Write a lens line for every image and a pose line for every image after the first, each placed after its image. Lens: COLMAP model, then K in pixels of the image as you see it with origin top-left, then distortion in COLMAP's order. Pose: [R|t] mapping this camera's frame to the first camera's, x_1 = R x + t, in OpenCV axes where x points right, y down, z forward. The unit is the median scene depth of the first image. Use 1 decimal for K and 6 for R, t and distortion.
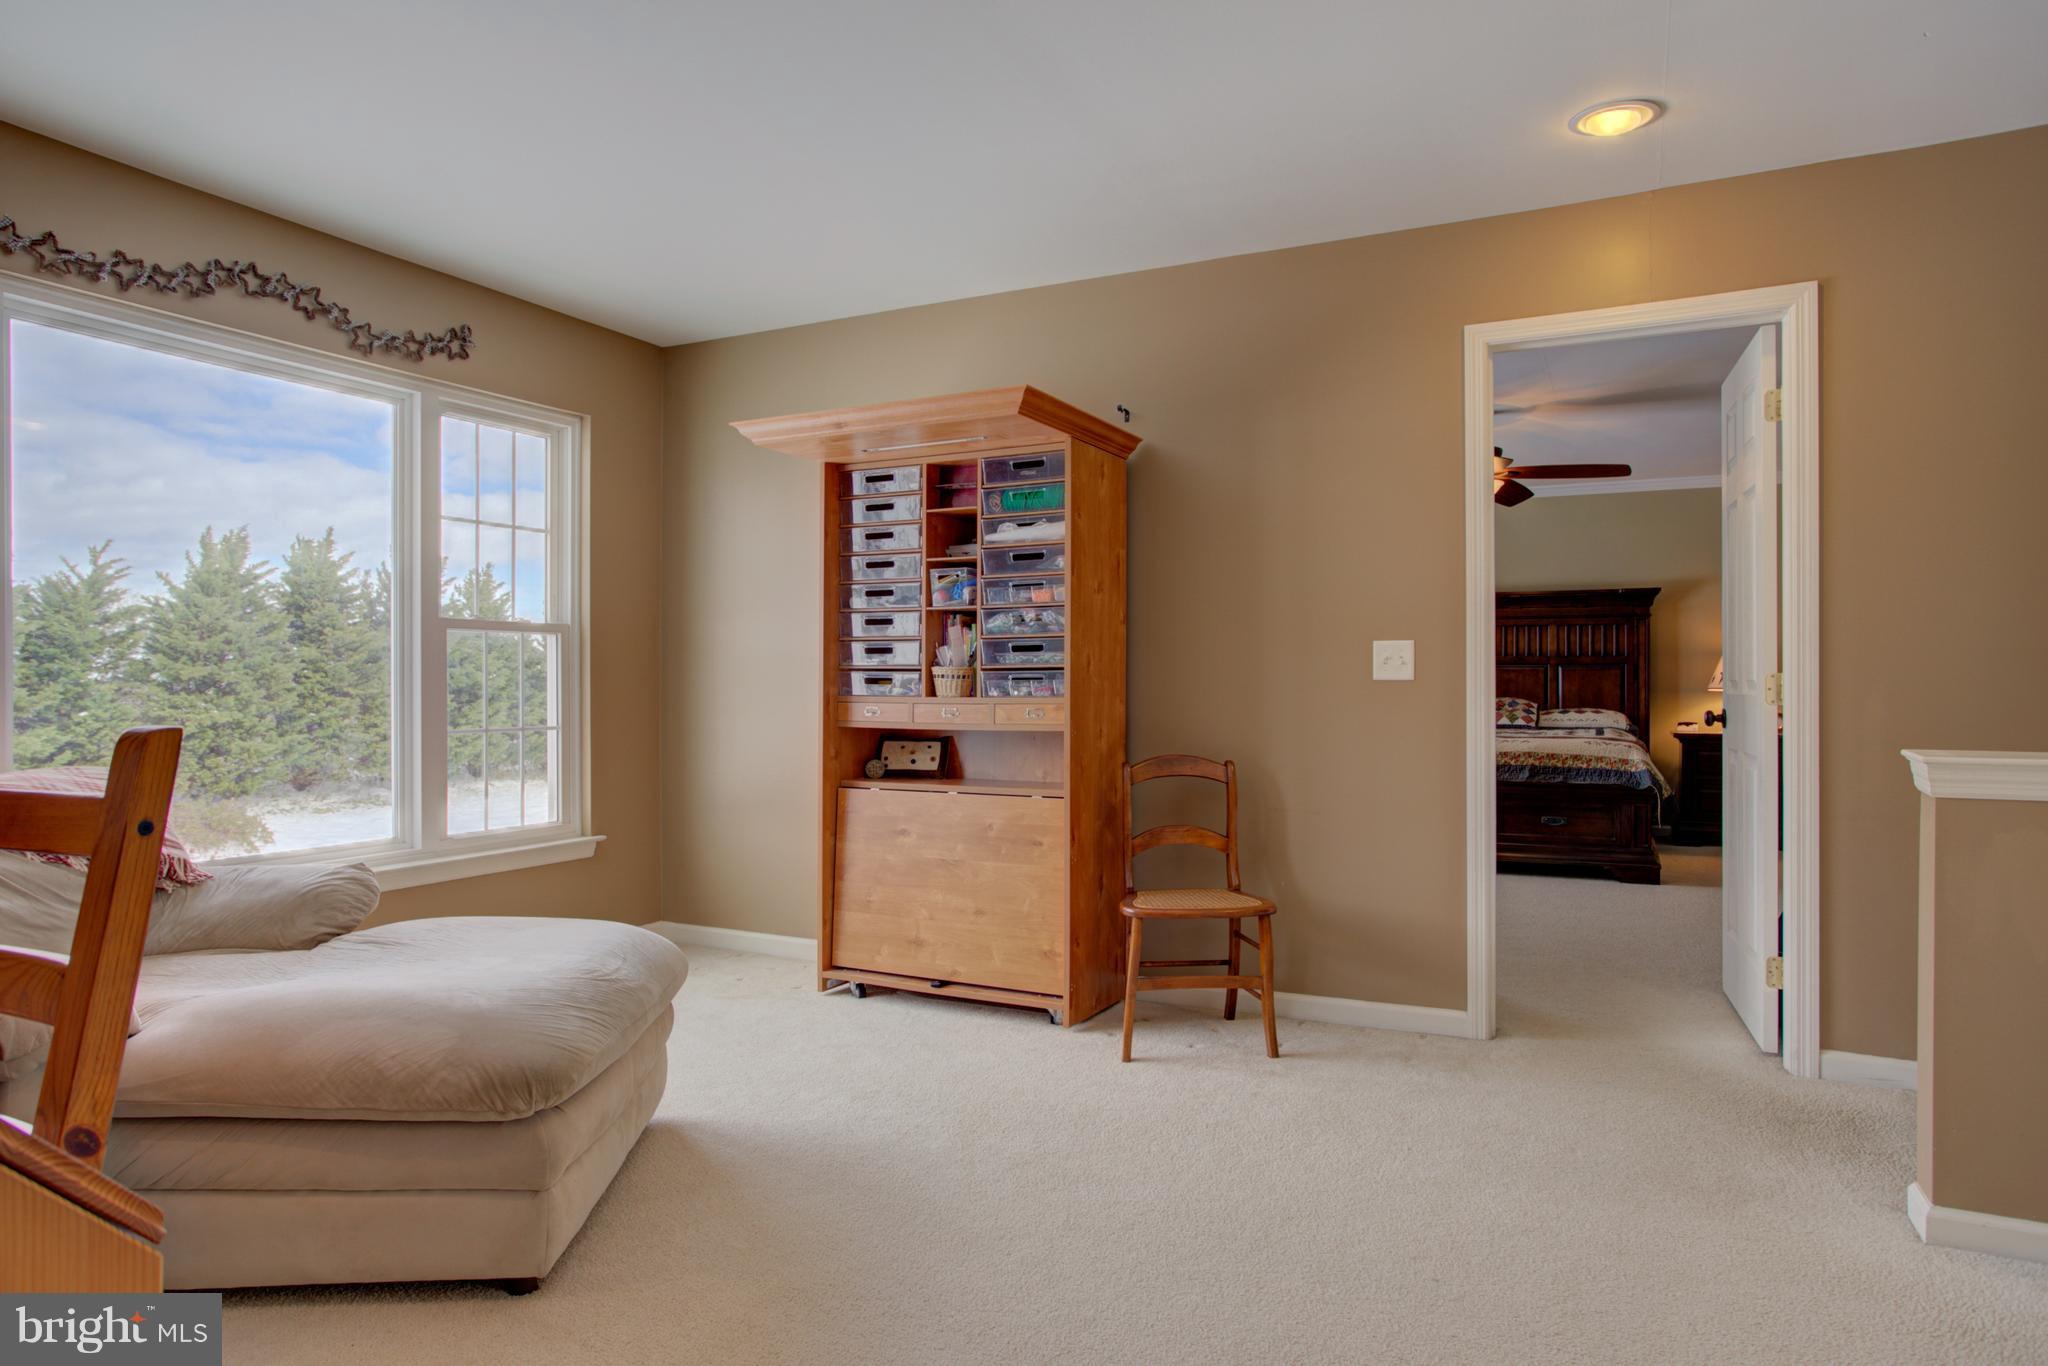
lens RADIAL K [[1244.7, 0, 1016.9], [0, 1244.7, 649.0], [0, 0, 1]] dist [-0.045115, 0.039655]
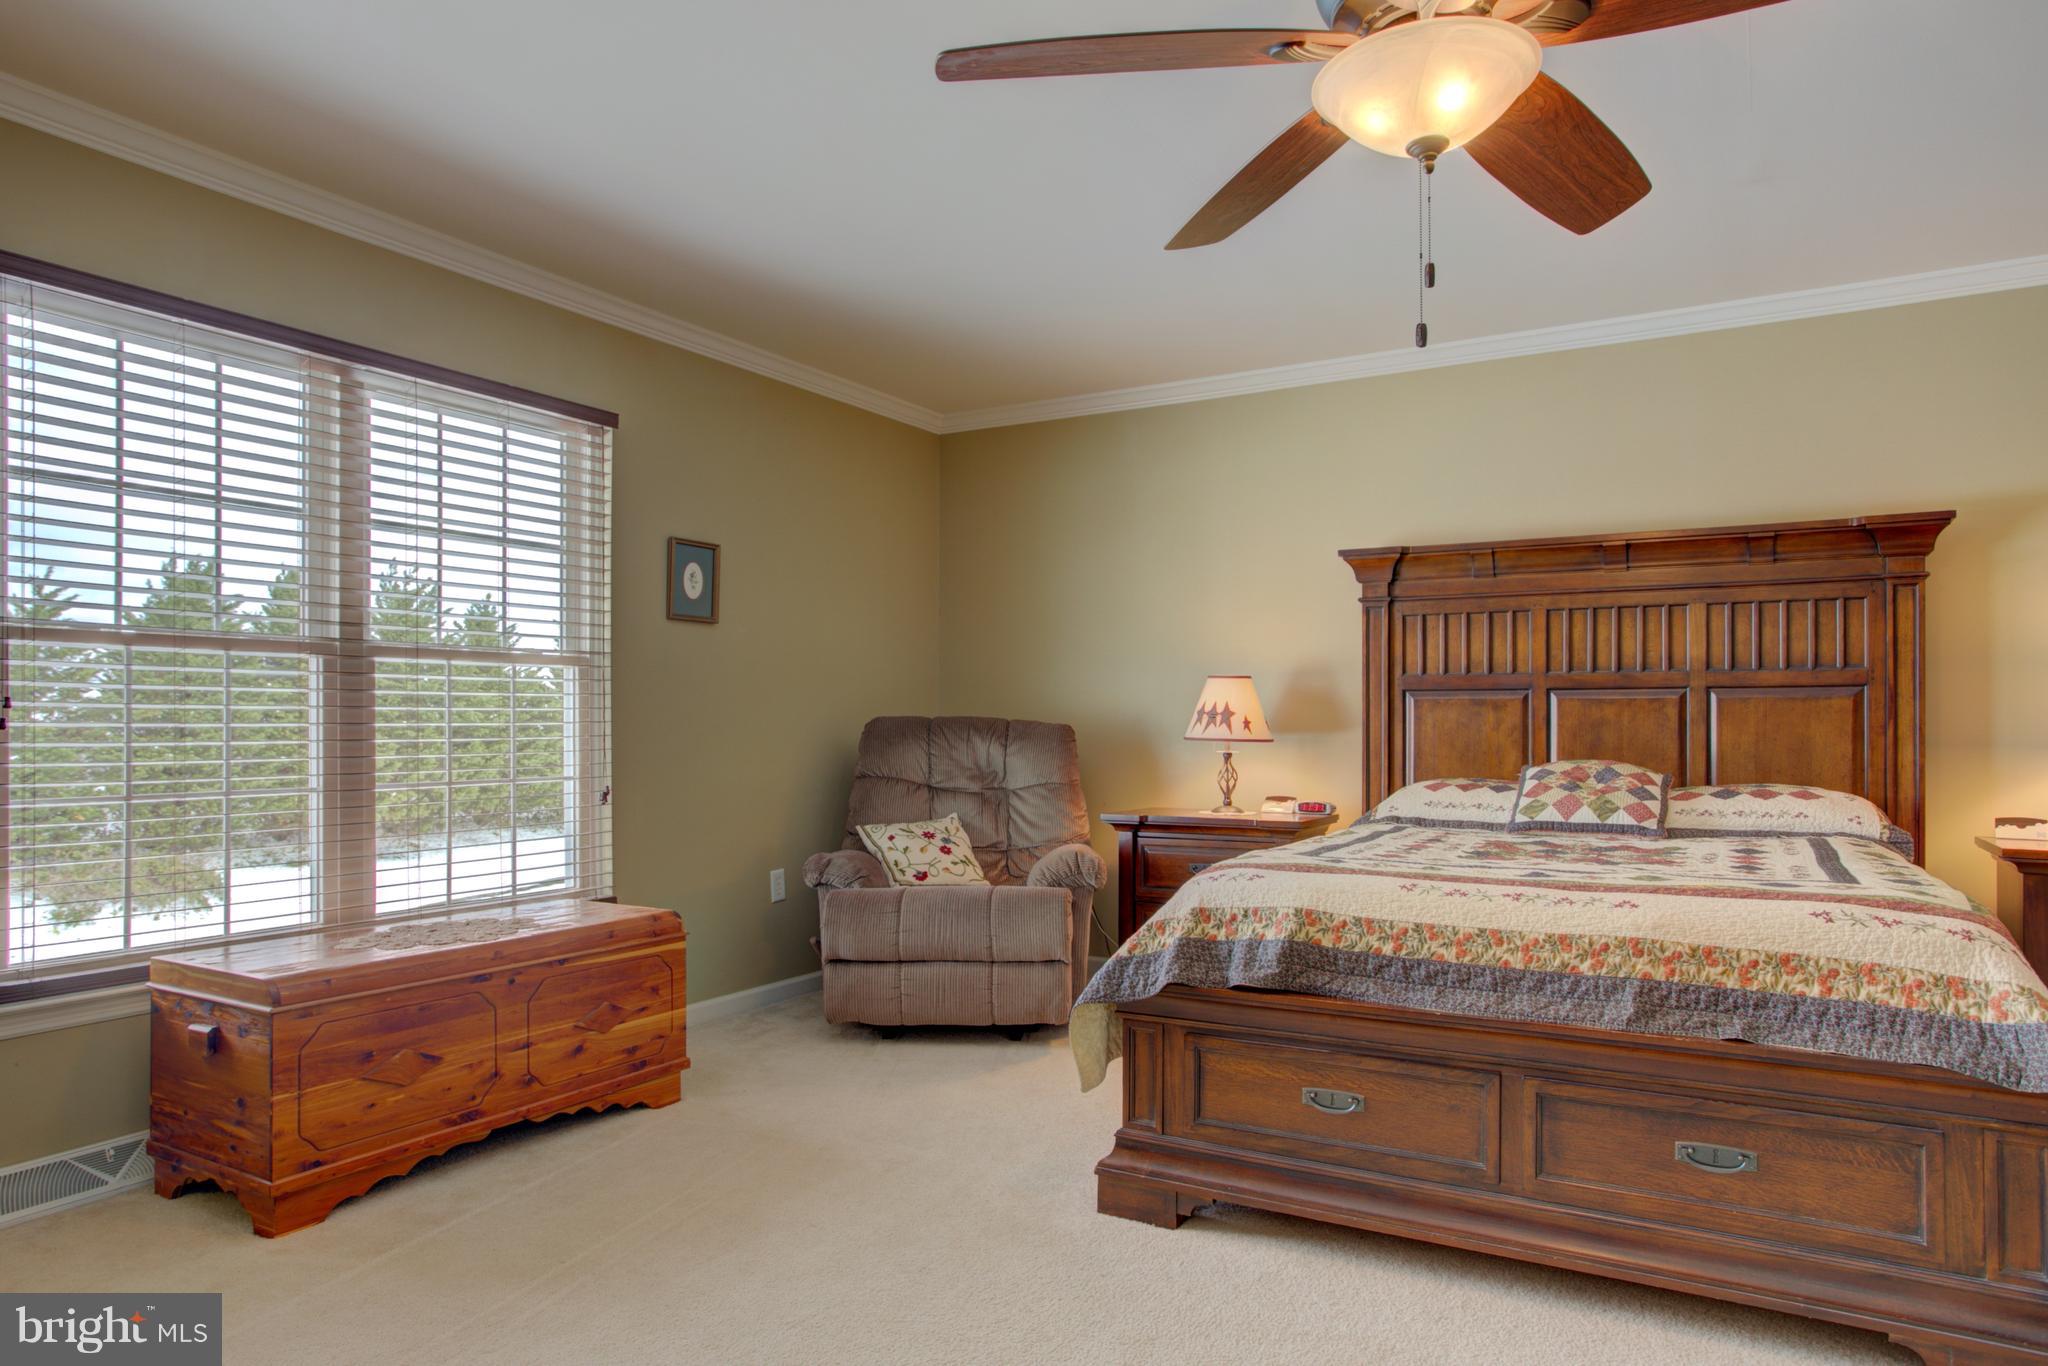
lens RADIAL K [[1244.7, 0, 1042.4], [0, 1244.7, 698.1], [0, 0, 1]] dist [-0.045115, 0.039655]
pose [[0.997627, -0.001082, -0.068847, 0.230413], [0.001638, 0.999966, 0.008029, 0.012963], [0.068836, -0.008123, 0.997595, 0.546121]]
